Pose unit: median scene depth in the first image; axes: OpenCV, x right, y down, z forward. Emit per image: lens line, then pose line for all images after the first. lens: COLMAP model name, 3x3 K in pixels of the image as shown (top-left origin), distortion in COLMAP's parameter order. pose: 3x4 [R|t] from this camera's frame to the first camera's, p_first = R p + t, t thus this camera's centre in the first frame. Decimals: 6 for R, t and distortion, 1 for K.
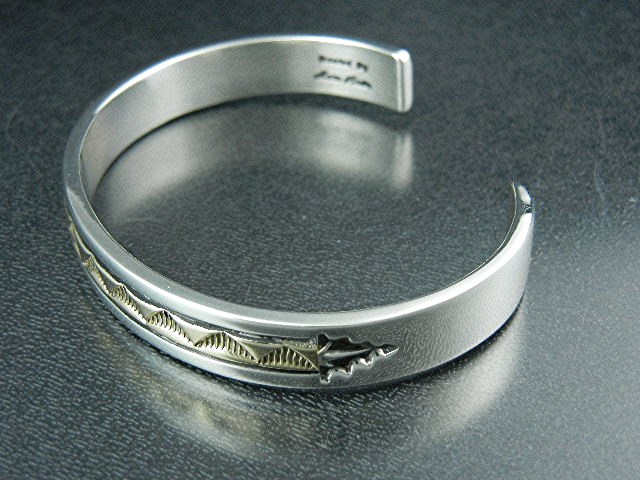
lens RADIAL K [[1248.5, 0, 322.8], [0, 1248.5, 240.1], [0, 0, 1]] dist [-0.064880, 0.000000]
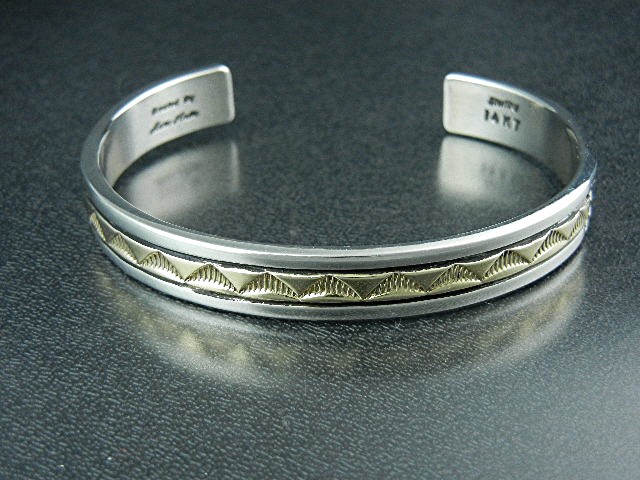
lens RADIAL K [[1248.5, 0, 318.0], [0, 1248.5, 238.6], [0, 0, 1]] dist [-0.064880, 0.000000]
pose [[0.998343, 0.036784, -0.044247, -0.019554], [-0.039658, 0.997035, -0.065945, 0.131185], [0.041690, 0.067590, 0.996842, -0.131095]]
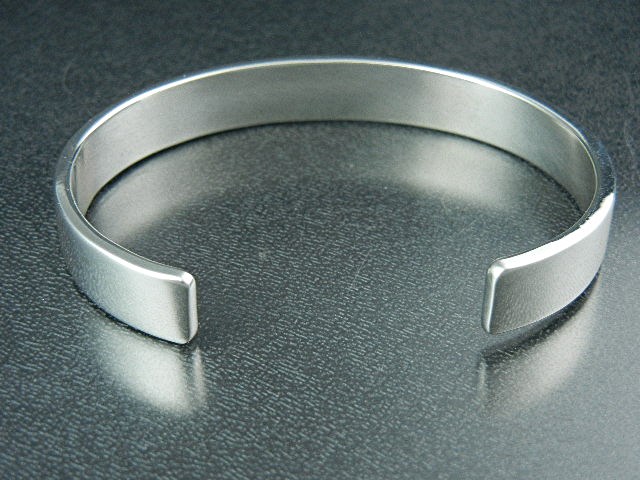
lens RADIAL K [[1248.5, 0, 320.1], [0, 1248.5, 239.3], [0, 0, 1]] dist [-0.064880, 0.000000]
pose [[0.999824, 0.016957, 0.007994, -0.049886], [-0.017022, 0.999822, 0.008182, 0.036449], [-0.007854, -0.008317, 0.999935, -0.060109]]
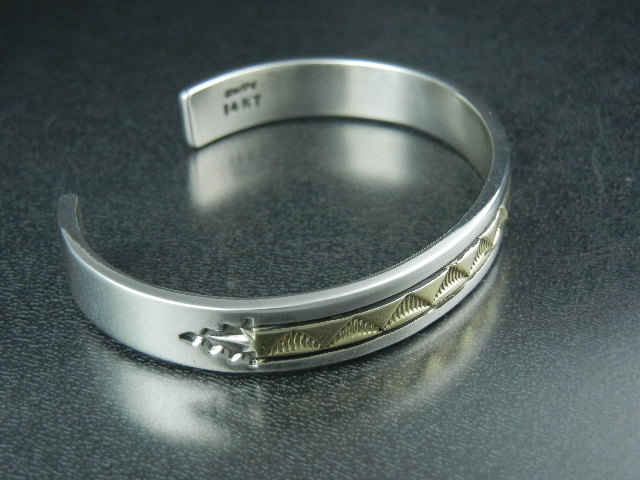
lens RADIAL K [[1248.5, 0, 319.7], [0, 1248.5, 241.2], [0, 0, 1]] dist [-0.064880, 0.000000]
pose [[0.999707, -0.014586, -0.019295, 0.002832], [0.013258, 0.997649, -0.067243, 0.091106], [0.020230, 0.066968, 0.997550, -0.073588]]
